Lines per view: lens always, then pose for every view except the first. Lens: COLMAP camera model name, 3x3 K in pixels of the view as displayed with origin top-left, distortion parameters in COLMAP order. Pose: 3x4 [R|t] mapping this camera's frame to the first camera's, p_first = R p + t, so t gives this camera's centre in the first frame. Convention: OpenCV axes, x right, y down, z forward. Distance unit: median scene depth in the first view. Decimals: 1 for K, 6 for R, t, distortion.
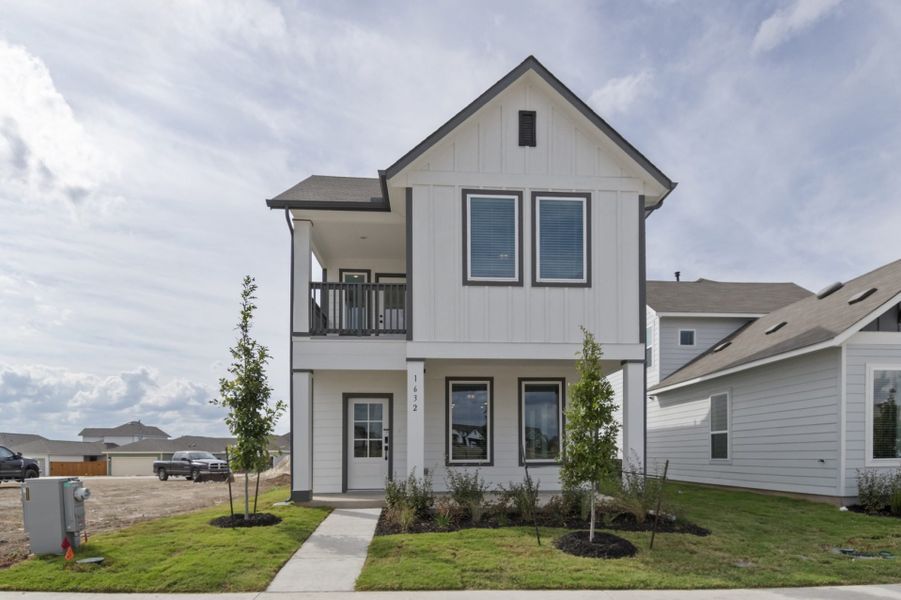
lens RADIAL K [[482.2, 0, 467.6], [0, 482.2, 318.5], [0, 0, 1]] dist [0.024827, -0.032300]
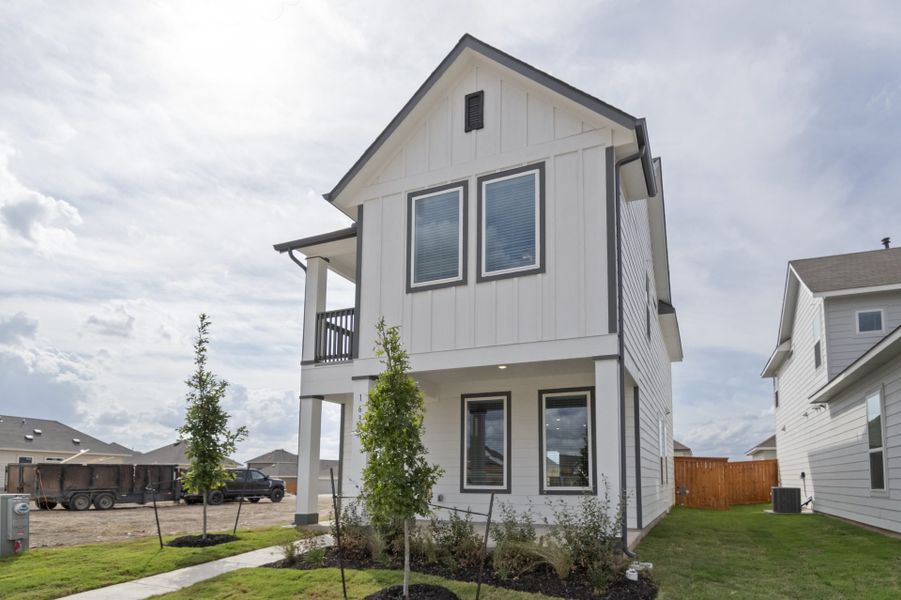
lens RADIAL K [[467.8, 0, 450.9], [0, 467.8, 315.2], [0, 0, 1]] dist [0.021296, -0.025237]
pose [[0.902526, -0.131796, -0.409972, 0.406422], [0.106704, 0.990770, -0.083606, 0.053373], [0.417206, 0.031711, 0.908258, 0.206914]]
